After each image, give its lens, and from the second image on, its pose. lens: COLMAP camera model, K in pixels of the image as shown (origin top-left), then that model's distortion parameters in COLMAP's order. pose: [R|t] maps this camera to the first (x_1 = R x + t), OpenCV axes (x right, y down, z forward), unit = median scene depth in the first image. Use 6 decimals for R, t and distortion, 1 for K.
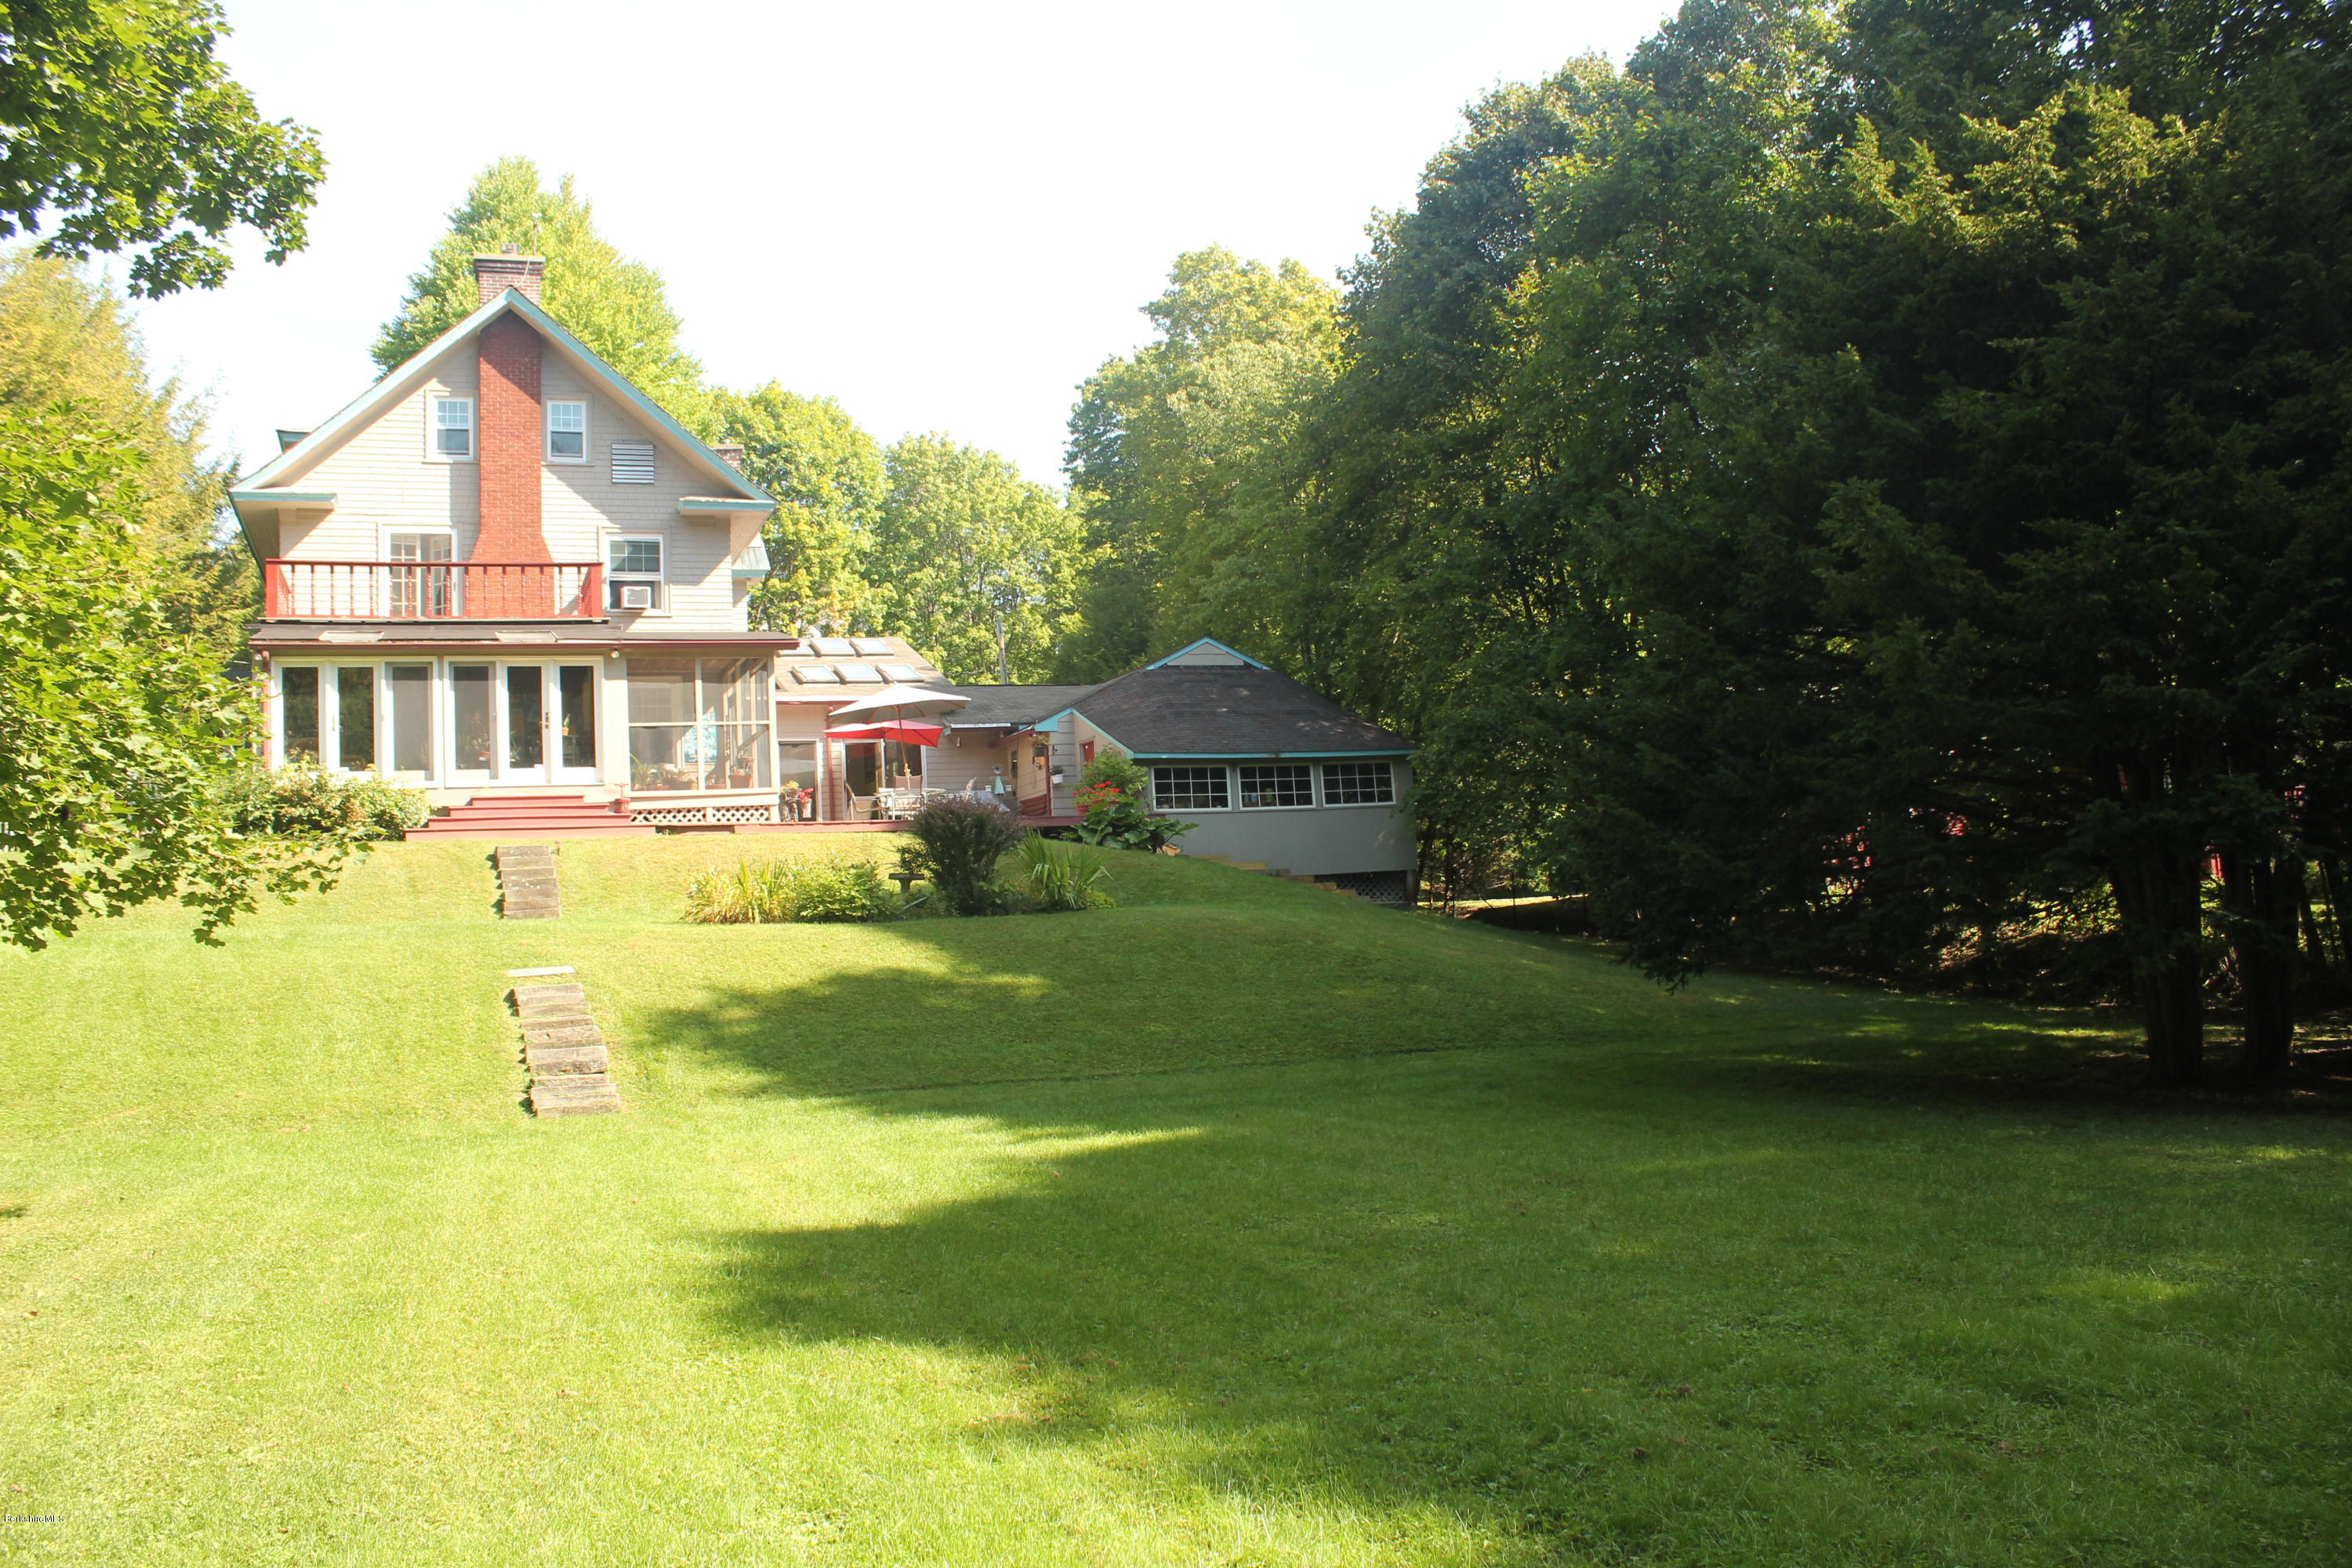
lens RADIAL K [[1941.2, 0, 1176.0], [0, 1941.2, 784.0], [0, 0, 1]] dist [-0.171203, 0.144328]
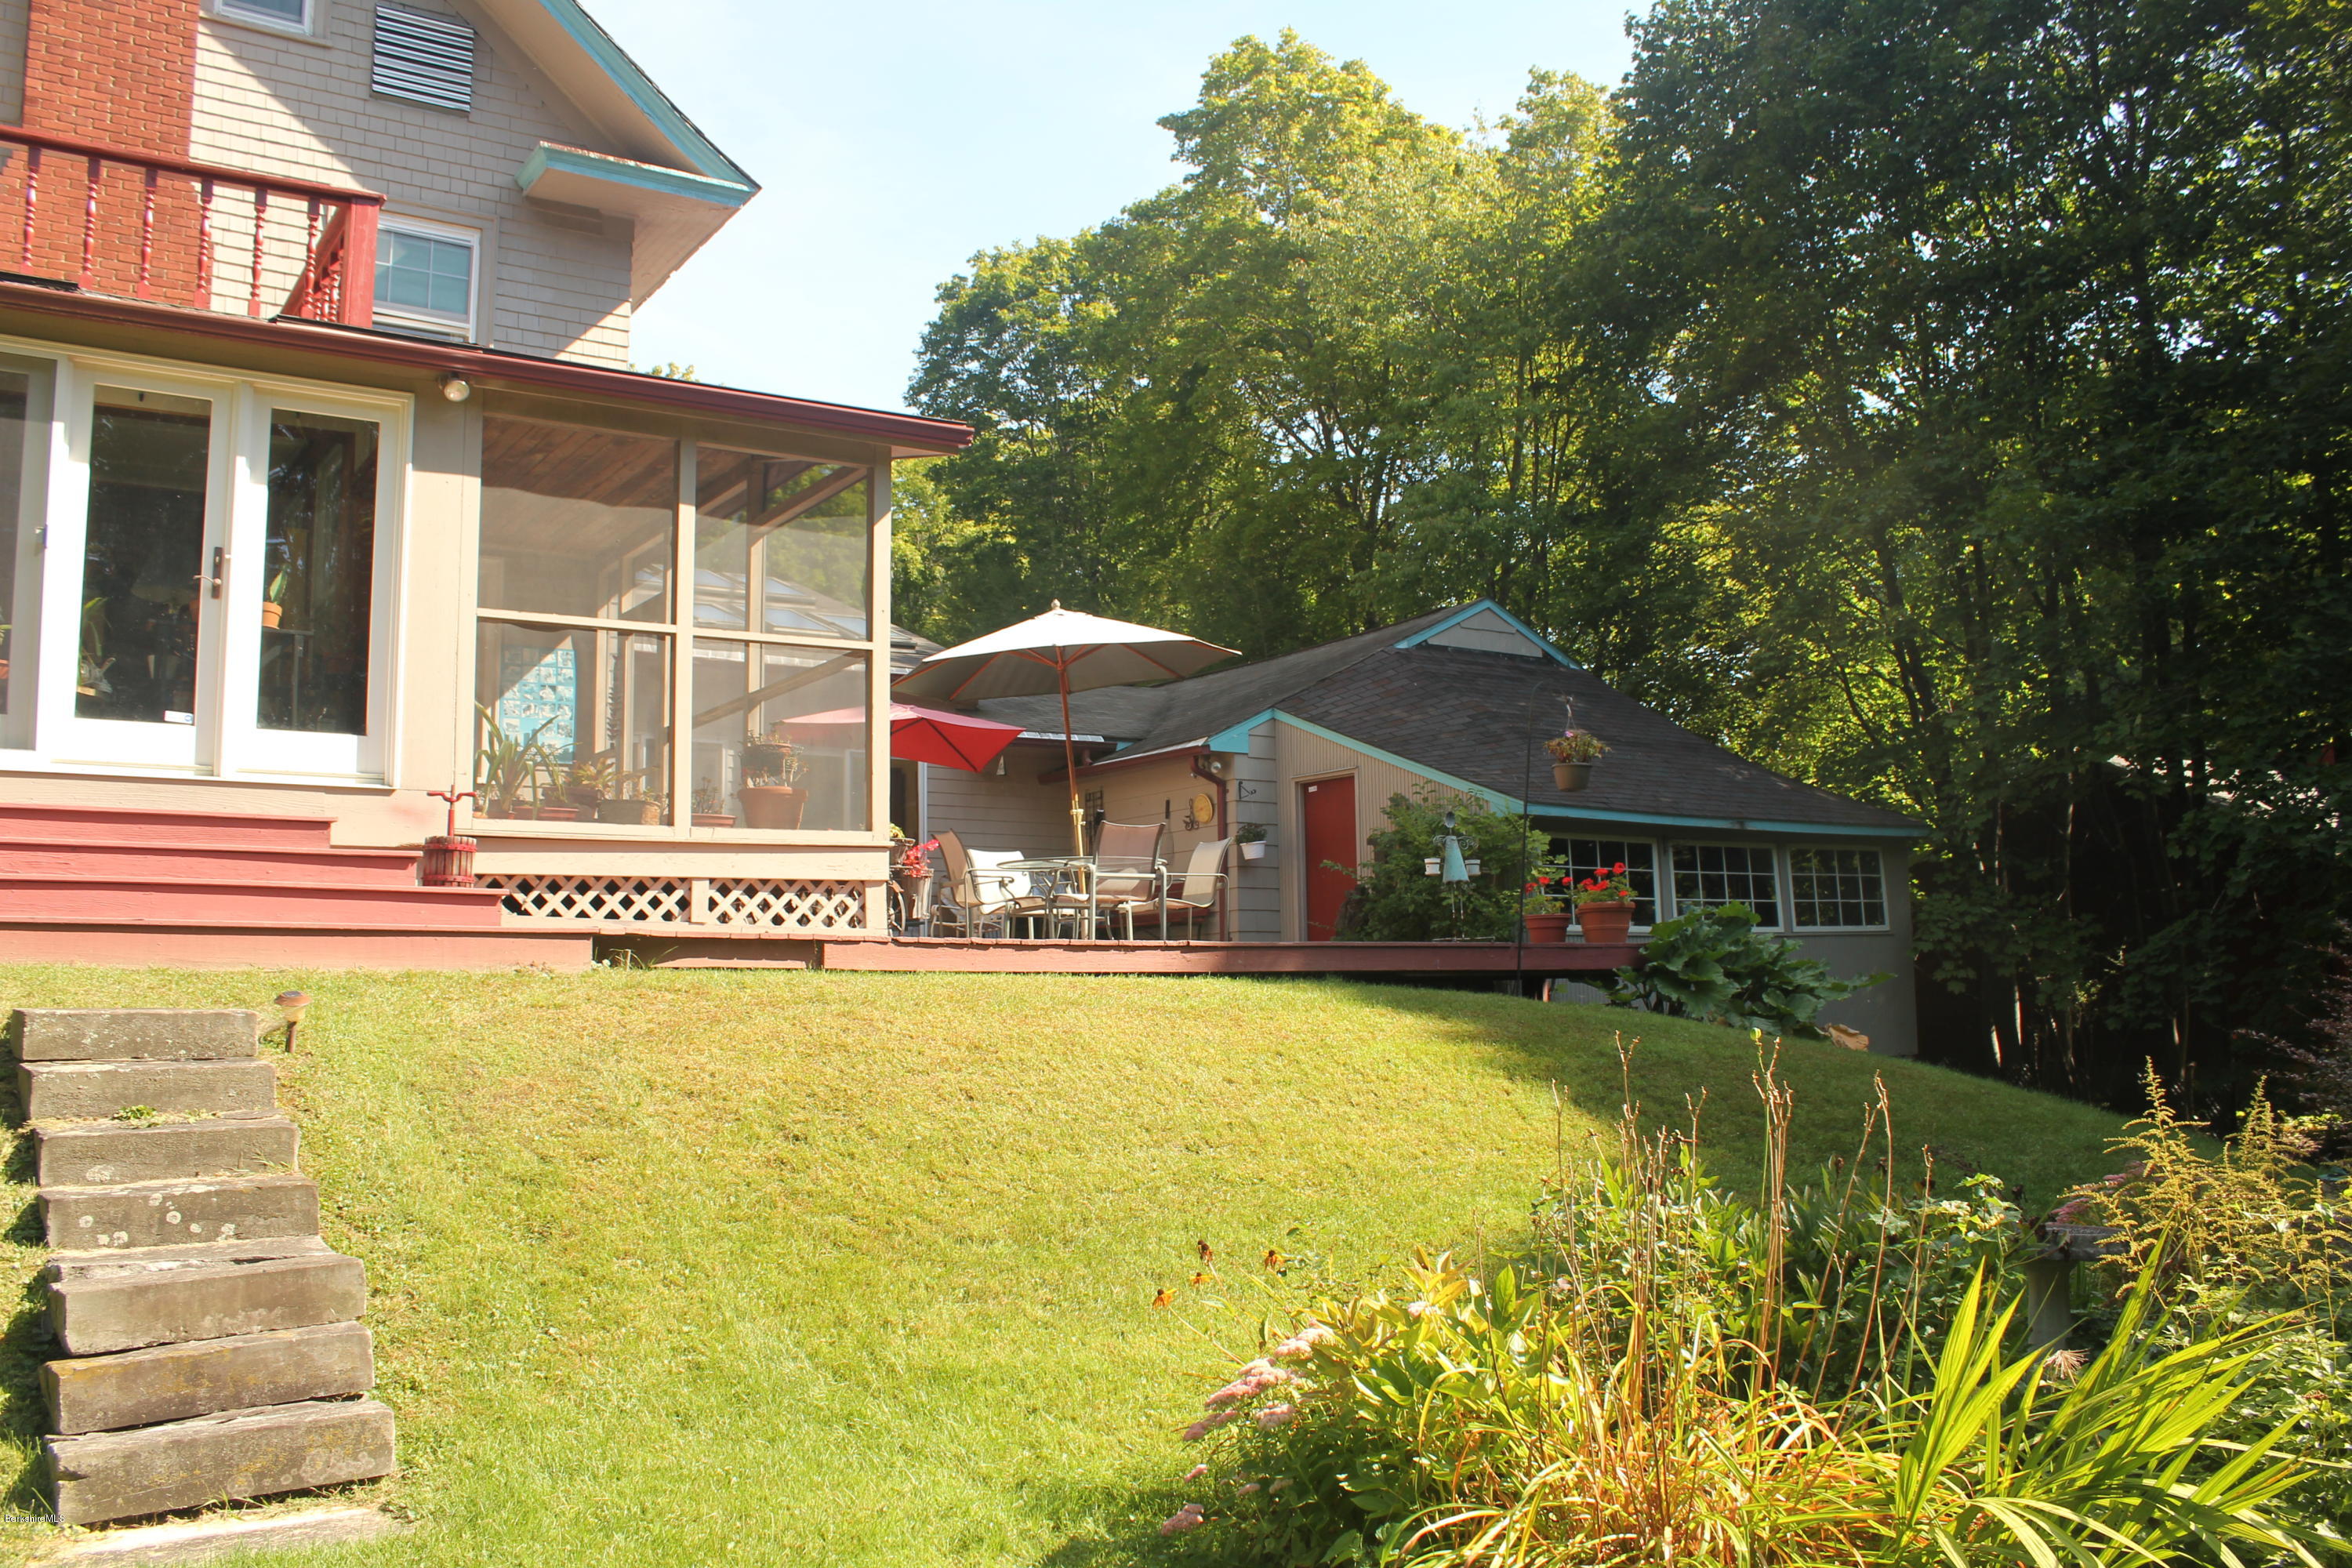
lens RADIAL K [[1941.2, 0, 1176.0], [0, 1941.2, 784.0], [0, 0, 1]] dist [-0.171203, 0.144328]
pose [[0.973004, 0.060317, 0.222765, -0.210507], [-0.050111, 0.997431, -0.051191, 0.007586], [-0.225281, 0.038646, 0.973527, 0.578942]]
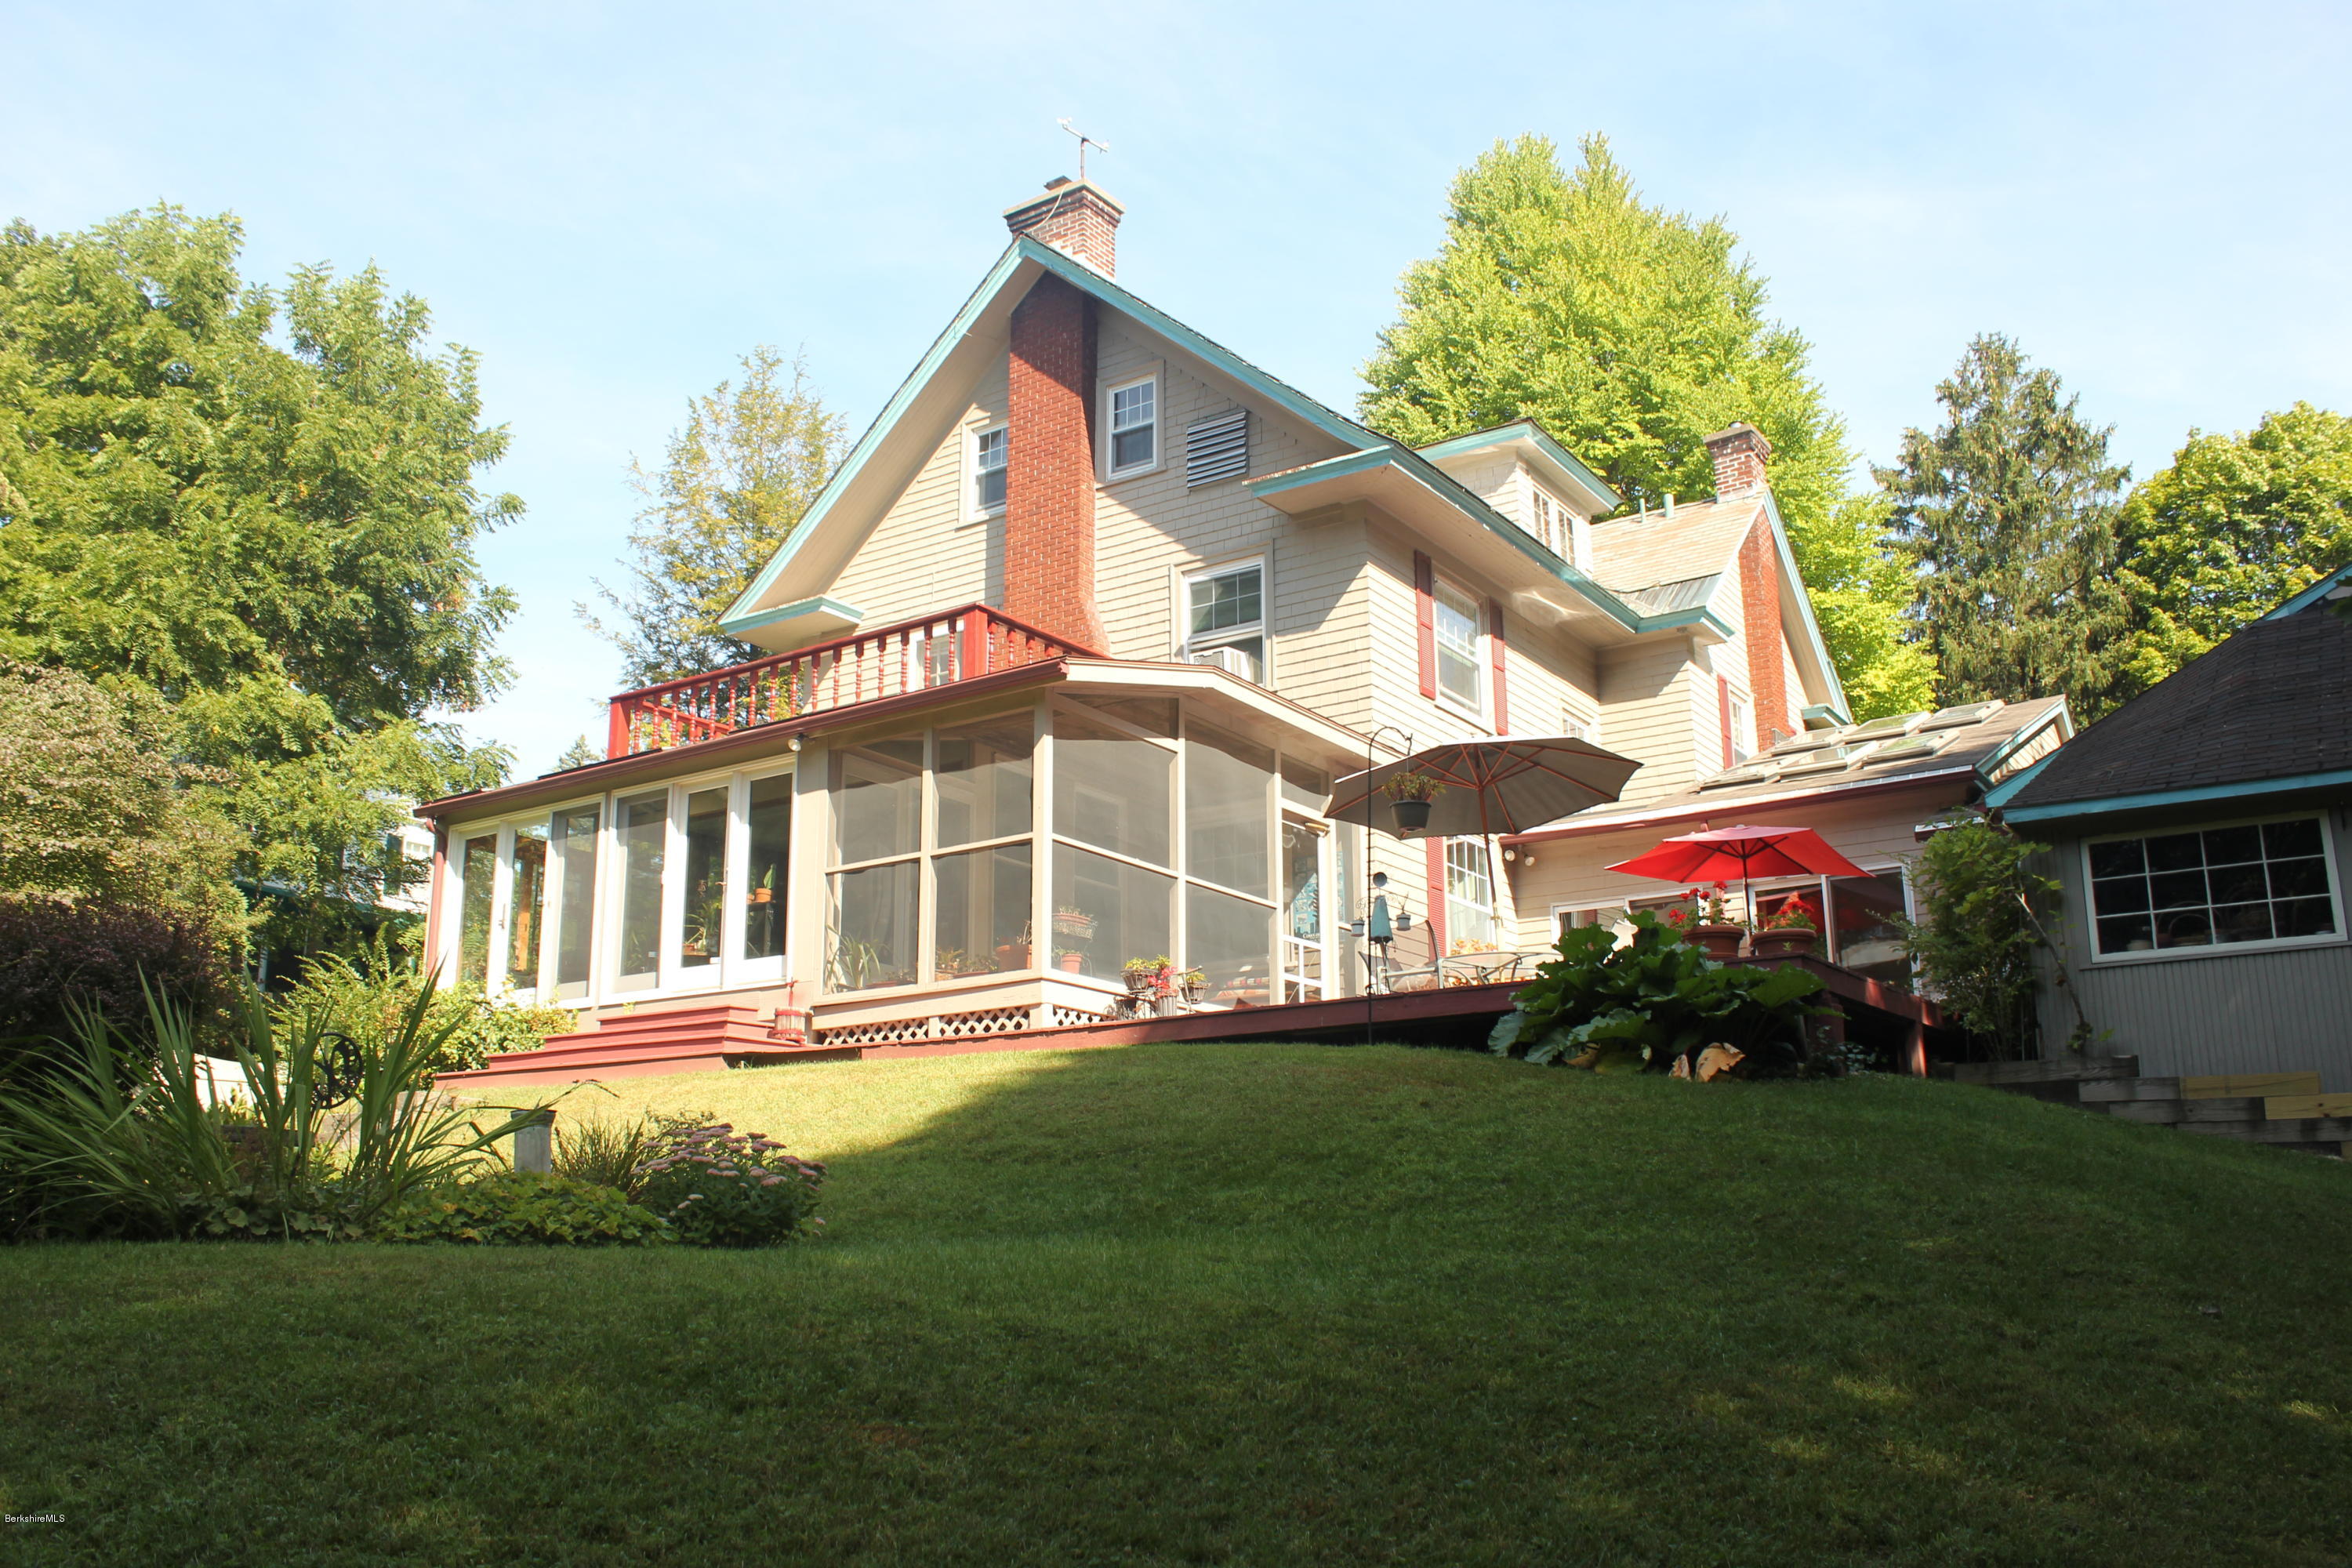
lens RADIAL K [[2035.3, 0, 1176.0], [0, 2035.3, 784.0], [0, 0, 1]] dist [-0.189458, 0.173776]
pose [[0.574045, -0.155285, -0.803964, 0.201040], [0.038576, 0.985891, -0.162880, 0.036195], [0.817915, 0.062487, 0.571936, 0.660562]]
